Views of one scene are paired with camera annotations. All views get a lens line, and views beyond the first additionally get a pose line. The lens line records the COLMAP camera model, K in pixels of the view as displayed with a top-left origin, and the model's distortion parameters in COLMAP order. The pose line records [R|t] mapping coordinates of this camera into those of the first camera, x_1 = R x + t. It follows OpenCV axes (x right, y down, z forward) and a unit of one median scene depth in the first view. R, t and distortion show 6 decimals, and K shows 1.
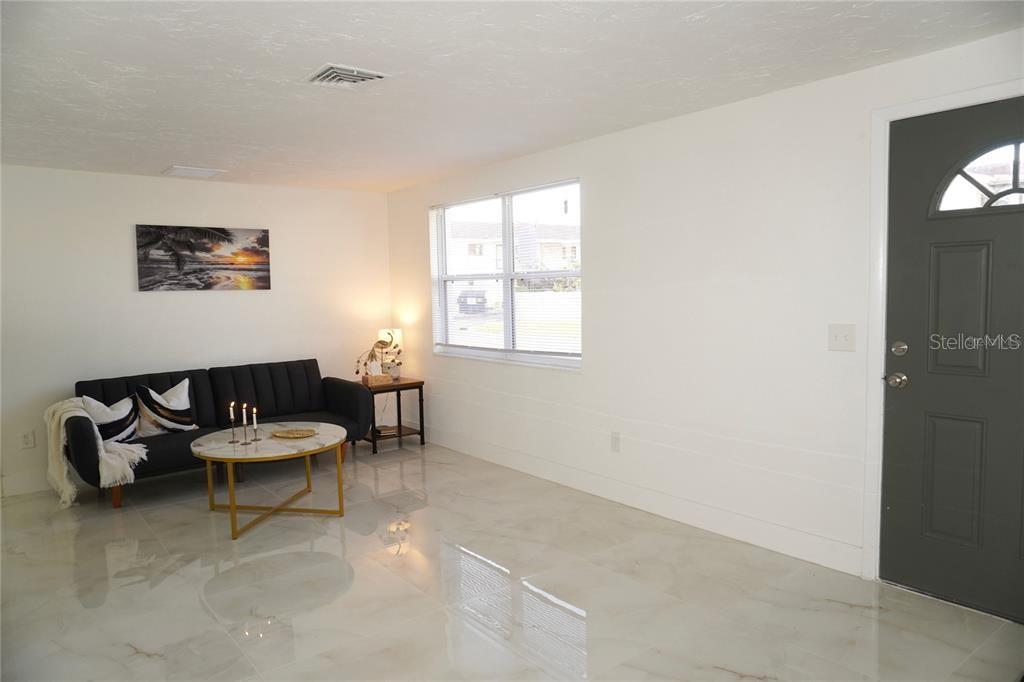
lens RADIAL K [[681.5, 0, 509.3], [0, 681.5, 343.6], [0, 0, 1]] dist [-0.023809, 0.006153]
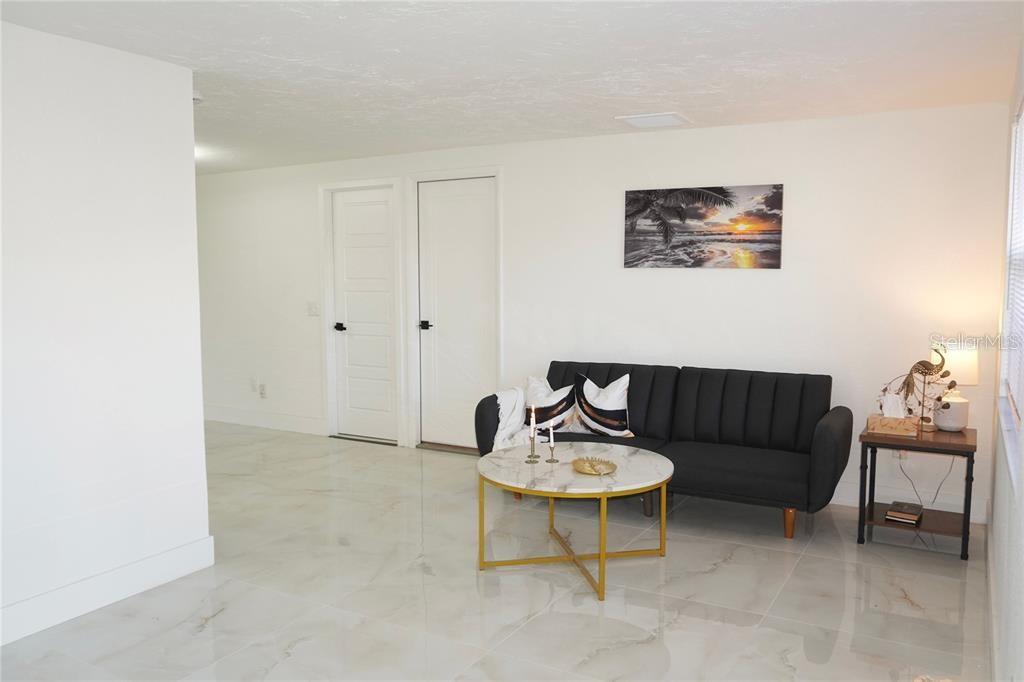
lens RADIAL K [[803.8, 0, 511.9], [0, 803.8, 341.8], [0, 0, 1]] dist [-0.037164, 0.022802]
pose [[0.364411, 0.105407, -0.925253, 0.393651], [-0.085741, 0.993151, 0.079373, -0.056418], [0.927282, 0.050408, 0.370953, 0.527621]]
